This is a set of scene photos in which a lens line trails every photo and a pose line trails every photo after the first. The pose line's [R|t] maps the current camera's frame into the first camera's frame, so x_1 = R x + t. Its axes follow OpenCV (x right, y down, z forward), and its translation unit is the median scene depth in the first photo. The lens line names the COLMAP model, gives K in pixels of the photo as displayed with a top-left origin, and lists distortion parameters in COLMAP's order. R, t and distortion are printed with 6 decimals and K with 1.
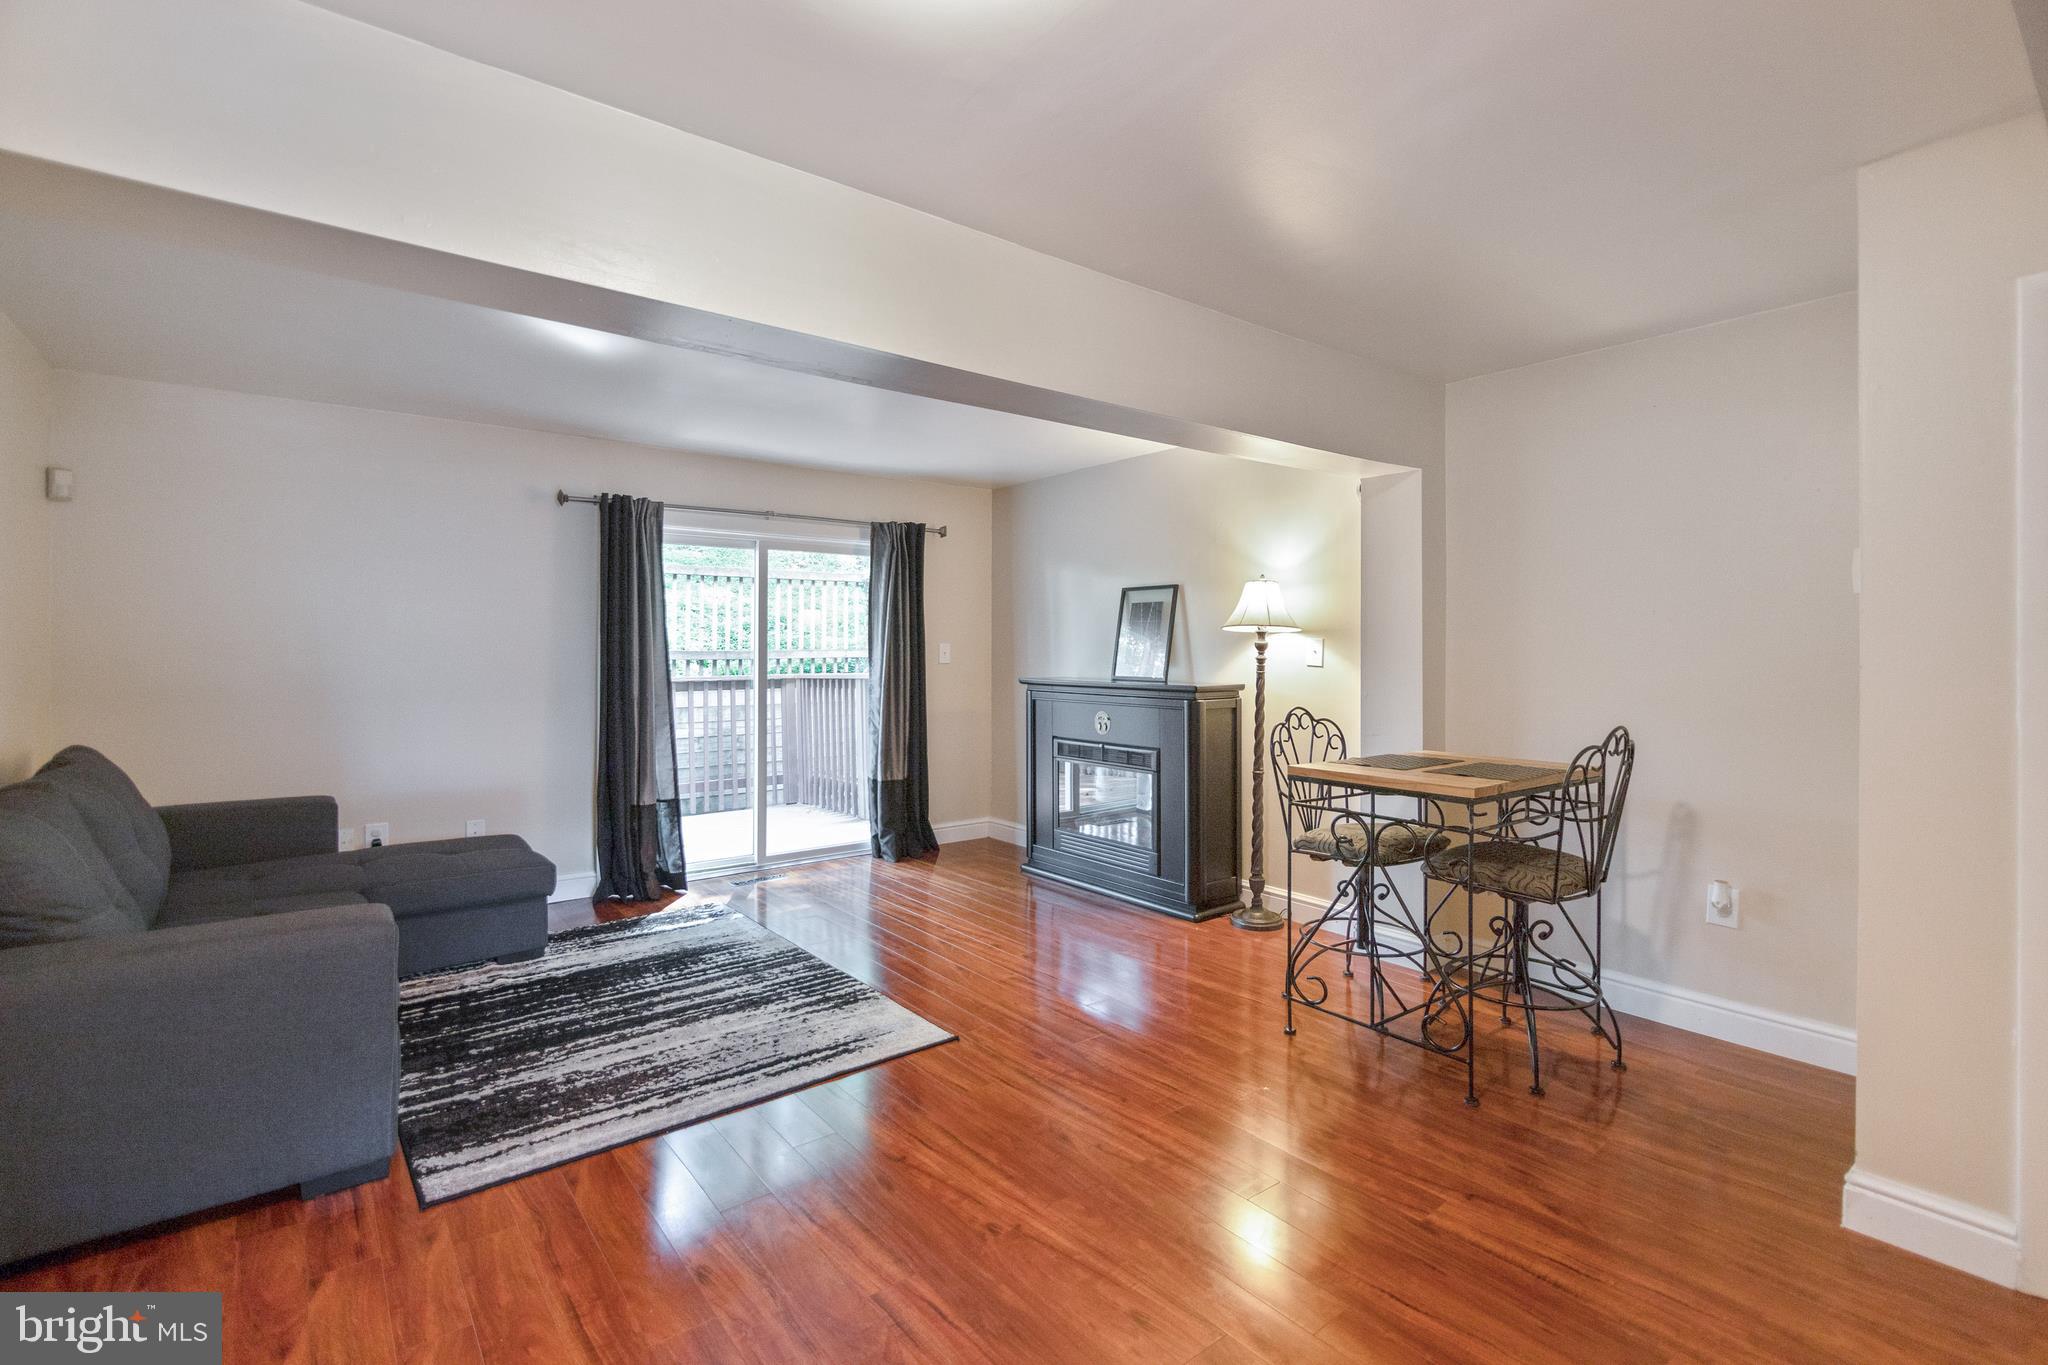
lens RADIAL K [[935.8, 0, 1031.1], [0, 935.8, 684.1], [0, 0, 1]] dist [0.002732, 0.000201]
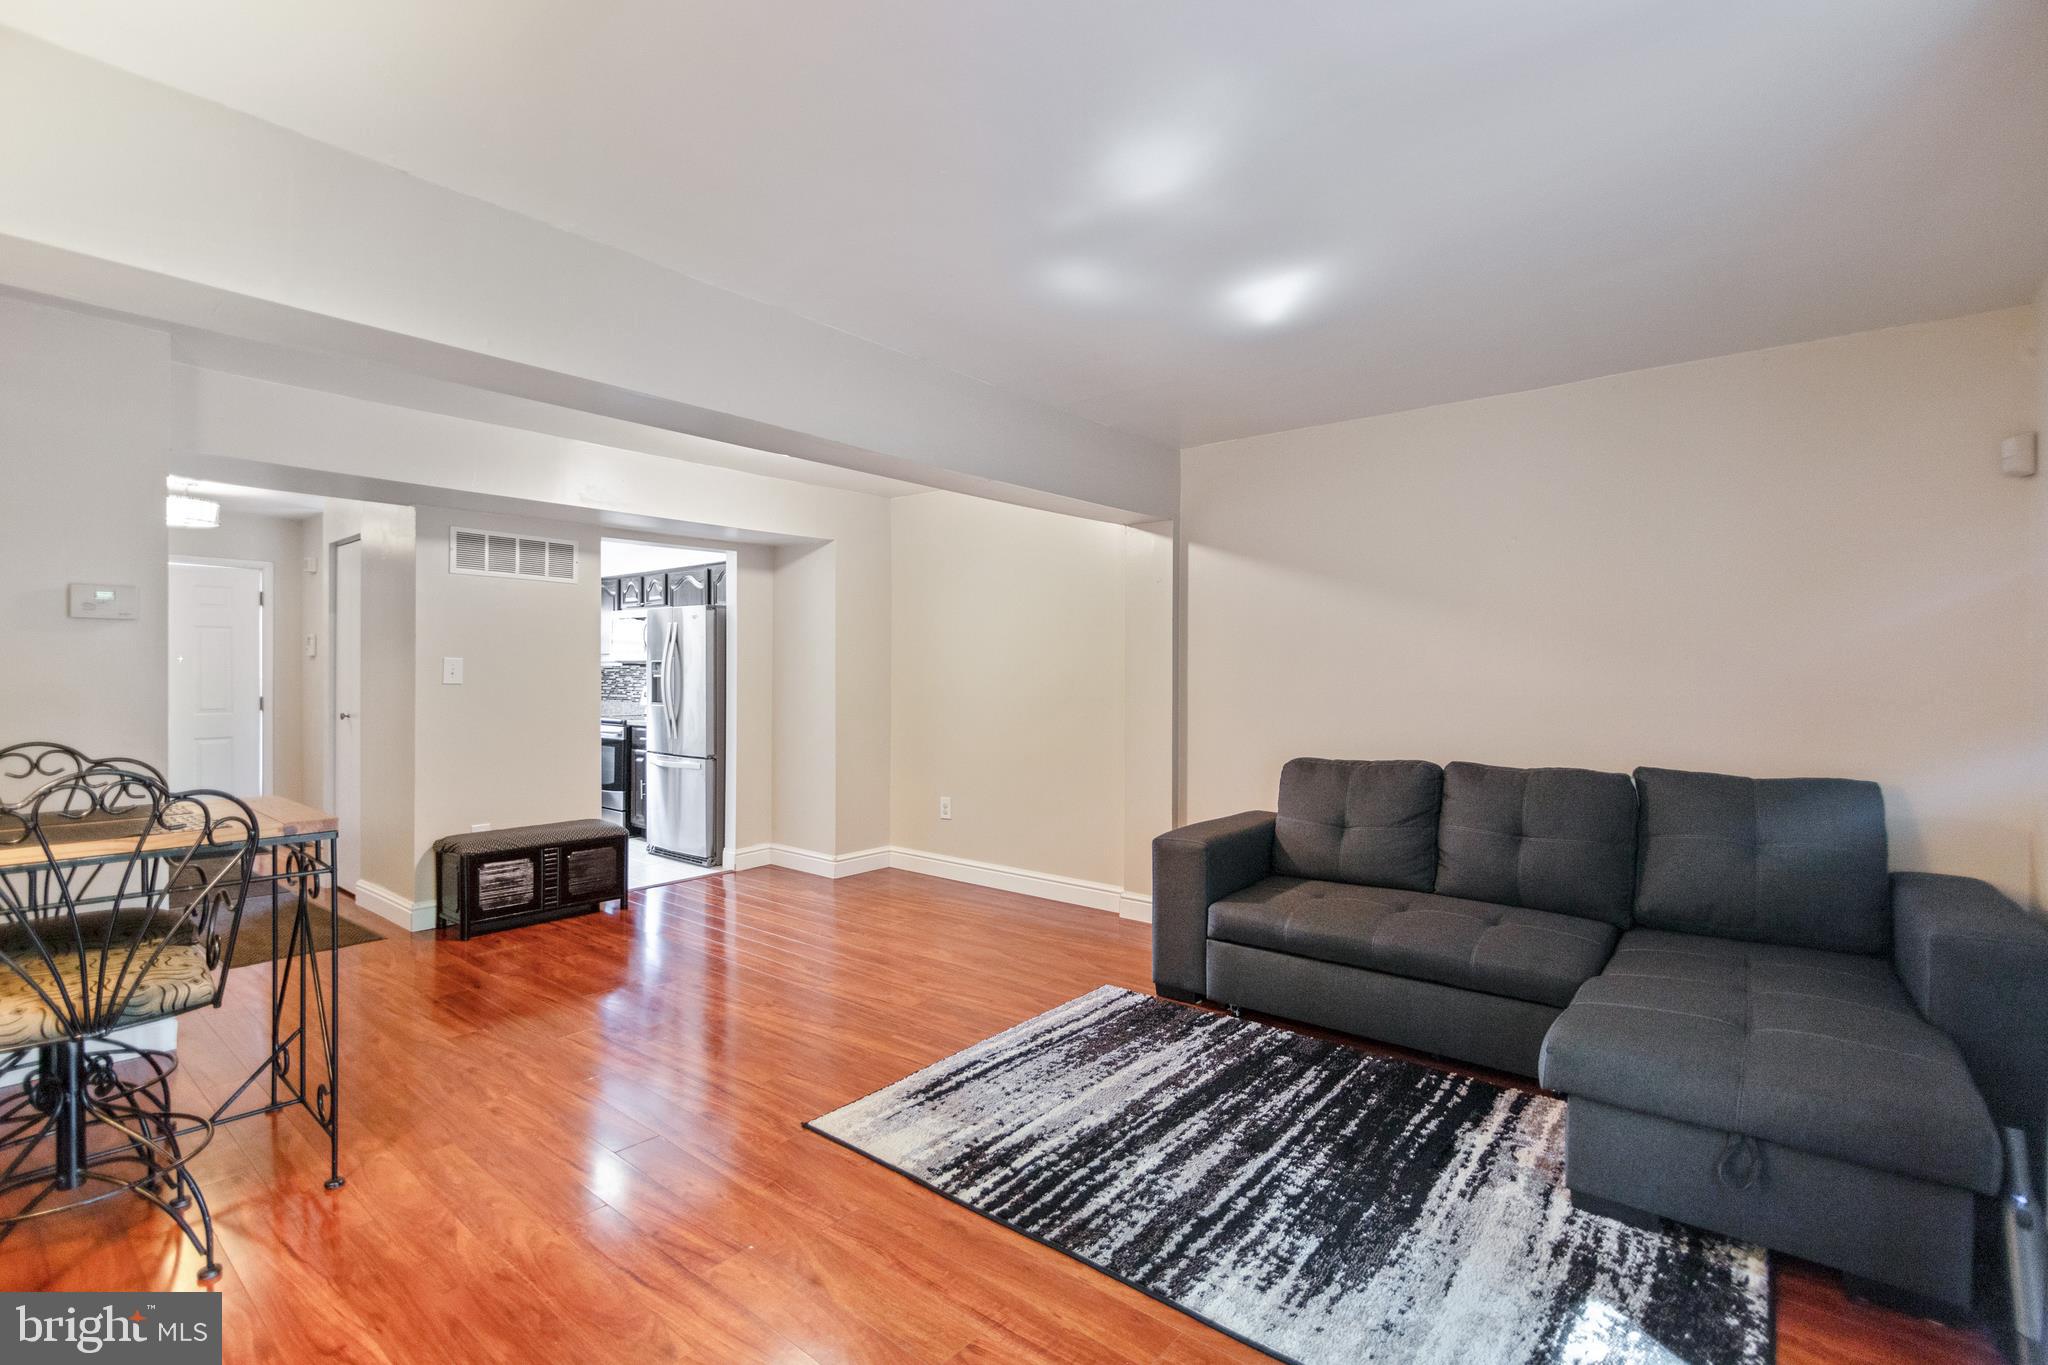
lens RADIAL K [[925.0, 0, 1024.0], [0, 925.0, 682.5], [0, 0, 1]] dist [0.017995, 0.000133]
pose [[-0.978879, -0.003764, -0.204406, -0.092279], [-0.012606, 0.999039, 0.041970, -0.051244], [0.204052, 0.043660, -0.977986, 1.693610]]
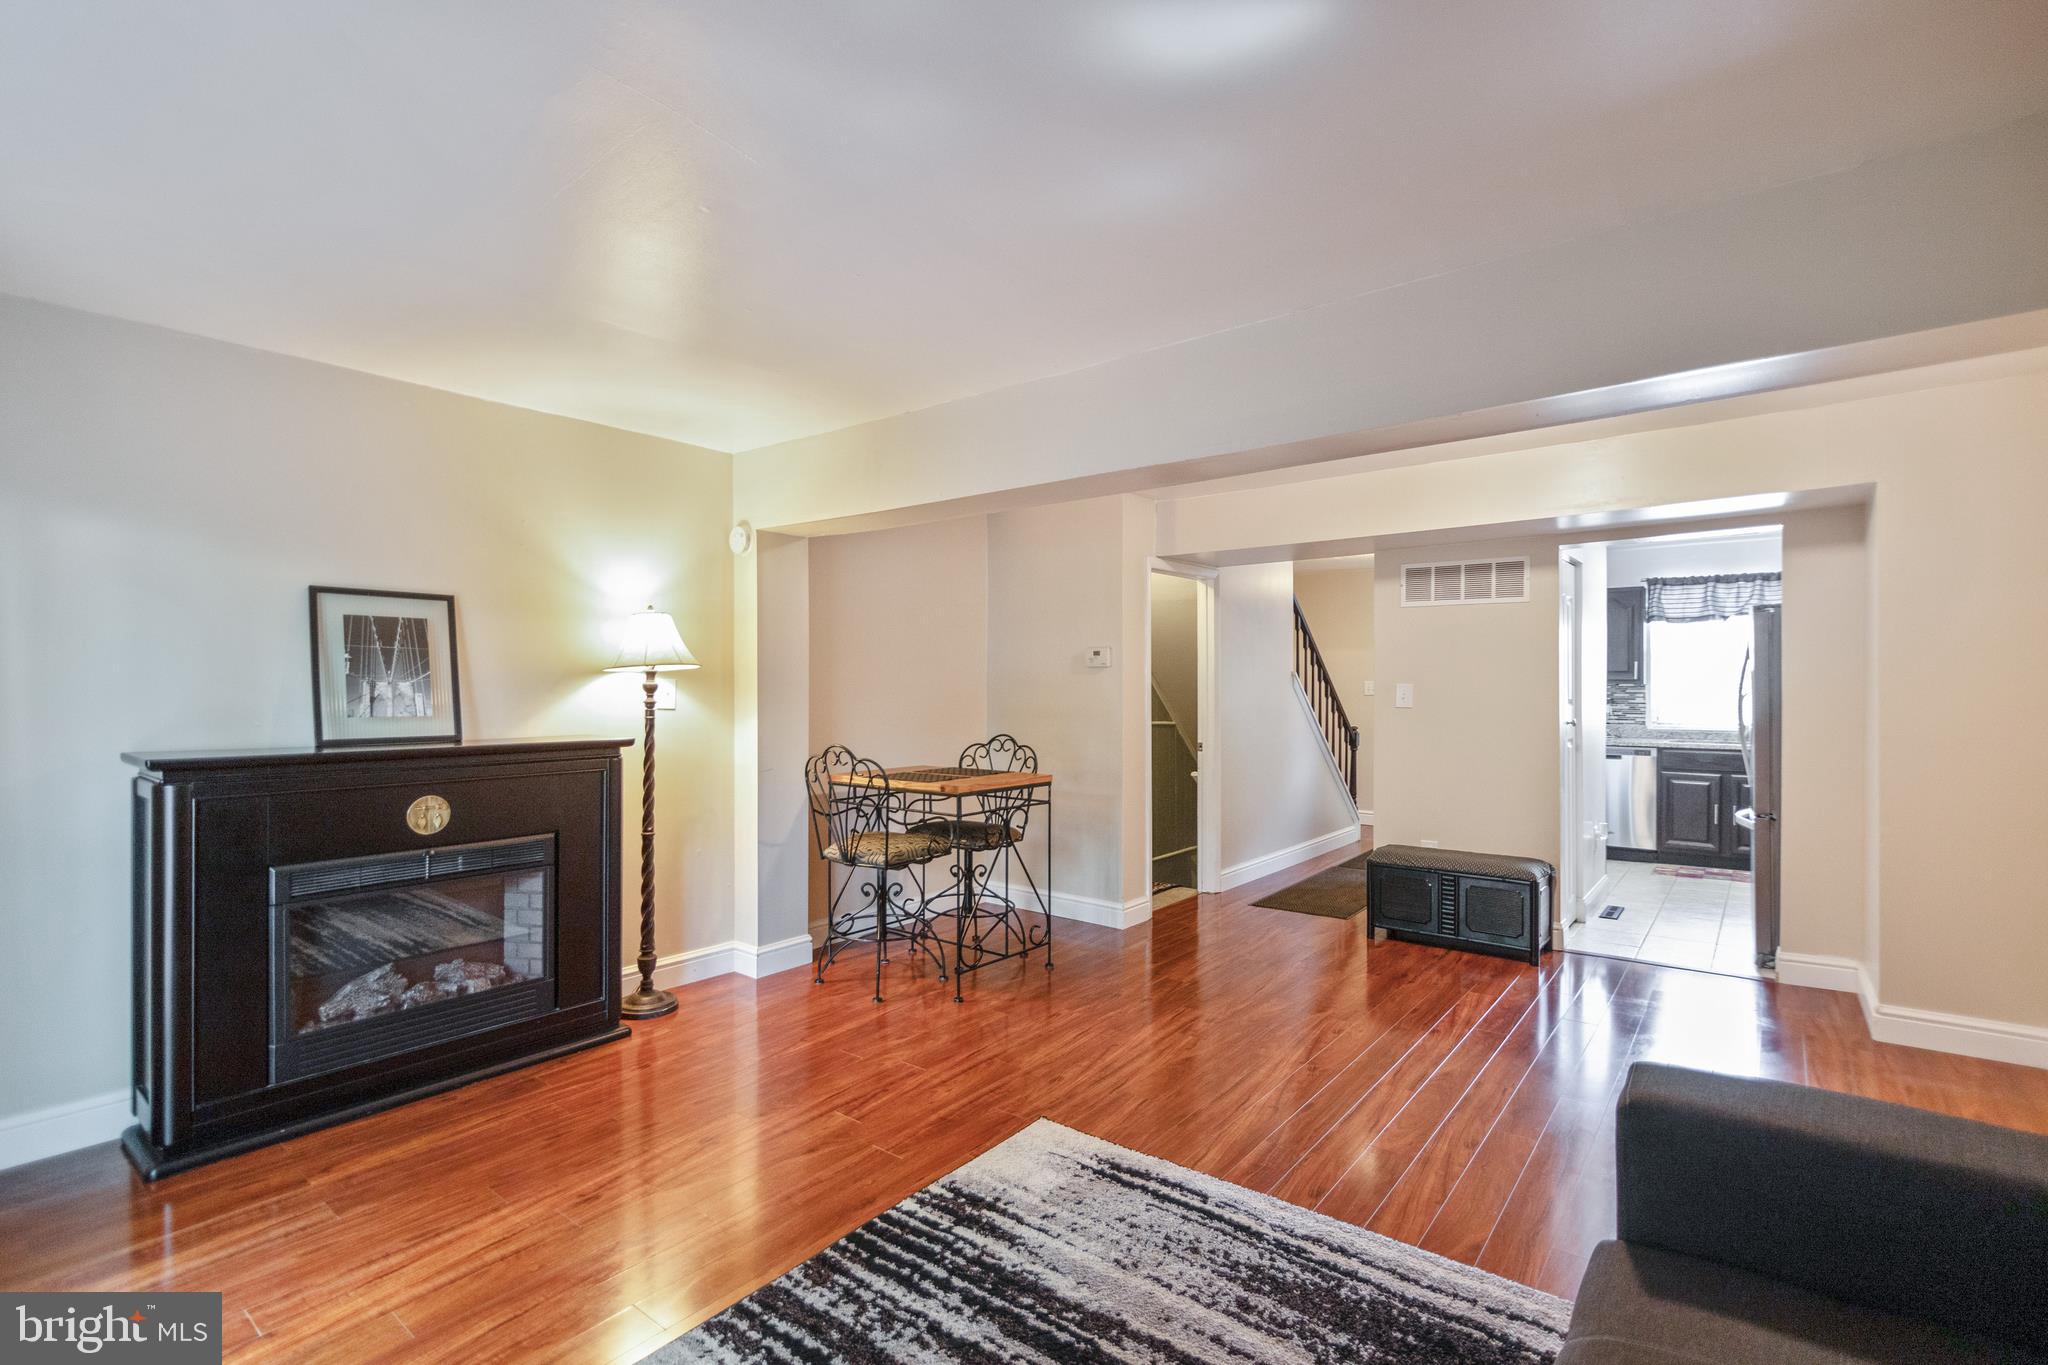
lens RADIAL K [[935.8, 0, 1031.1], [0, 935.8, 684.1], [0, 0, 1]] dist [0.002732, 0.000201]
pose [[-0.234116, 0.001432, 0.972208, -0.892510], [0.033584, 0.999414, 0.006615, -0.049147], [-0.971628, 0.034200, -0.234027, 1.115051]]
